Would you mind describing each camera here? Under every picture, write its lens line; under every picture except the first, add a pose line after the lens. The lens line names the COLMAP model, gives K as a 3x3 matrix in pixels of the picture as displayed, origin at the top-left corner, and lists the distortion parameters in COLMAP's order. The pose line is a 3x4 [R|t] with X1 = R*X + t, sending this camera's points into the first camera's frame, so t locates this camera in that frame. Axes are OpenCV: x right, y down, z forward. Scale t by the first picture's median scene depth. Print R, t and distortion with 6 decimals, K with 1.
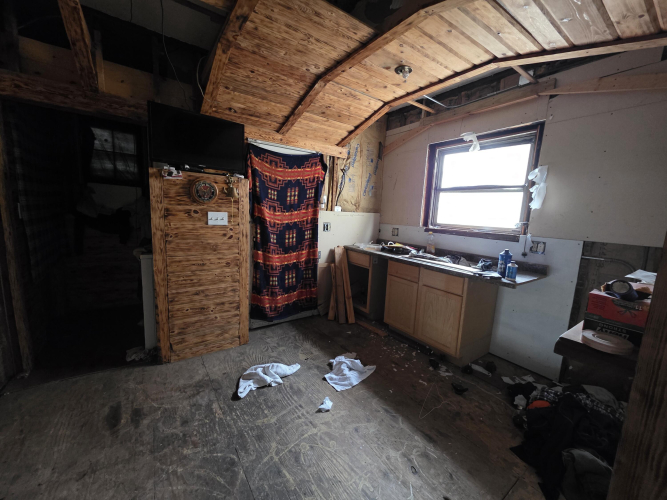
lens RADIAL K [[267.2, 0, 335.5], [0, 267.2, 250.4], [0, 0, 1]] dist [0.001113, 0.000606]
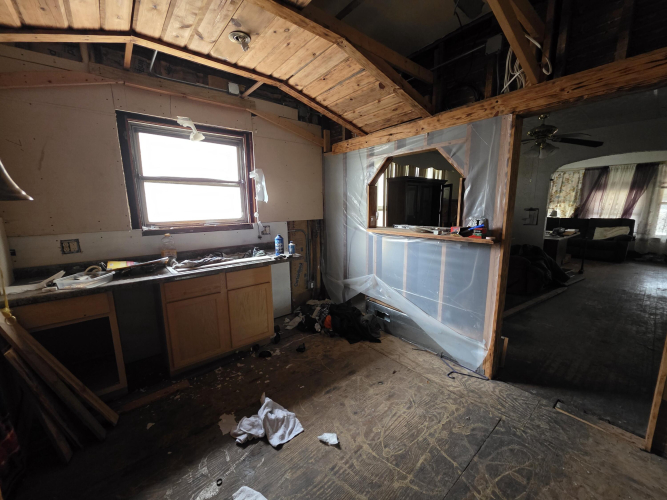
lens RADIAL K [[267.2, 0, 335.8], [0, 267.2, 251.1], [0, 0, 1]] dist [0.001113, 0.000606]
pose [[-0.086070, -0.216079, 0.972575, -0.596497], [0.153533, 0.961659, 0.227242, -0.160436], [-0.984388, 0.168881, -0.049595, 0.732033]]
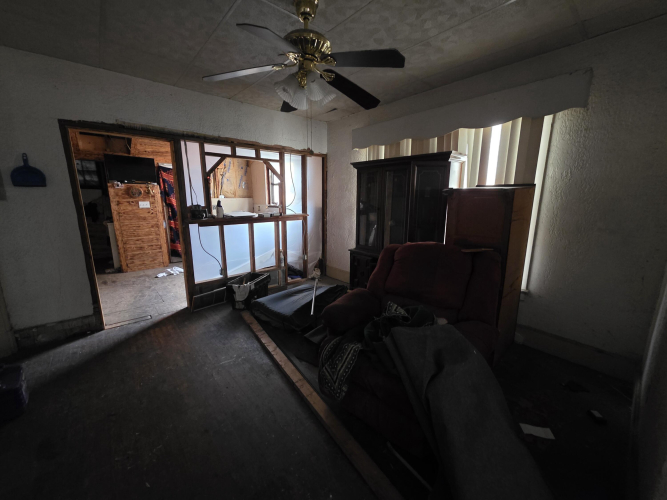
lens RADIAL K [[267.2, 0, 333.9], [0, 267.2, 251.2], [0, 0, 1]] dist [0.001113, 0.000606]
pose [[0.993486, -0.064643, 0.093848, 0.828608], [0.058846, 0.996259, 0.063281, 0.202151], [-0.097588, -0.057347, 0.993573, -1.273355]]
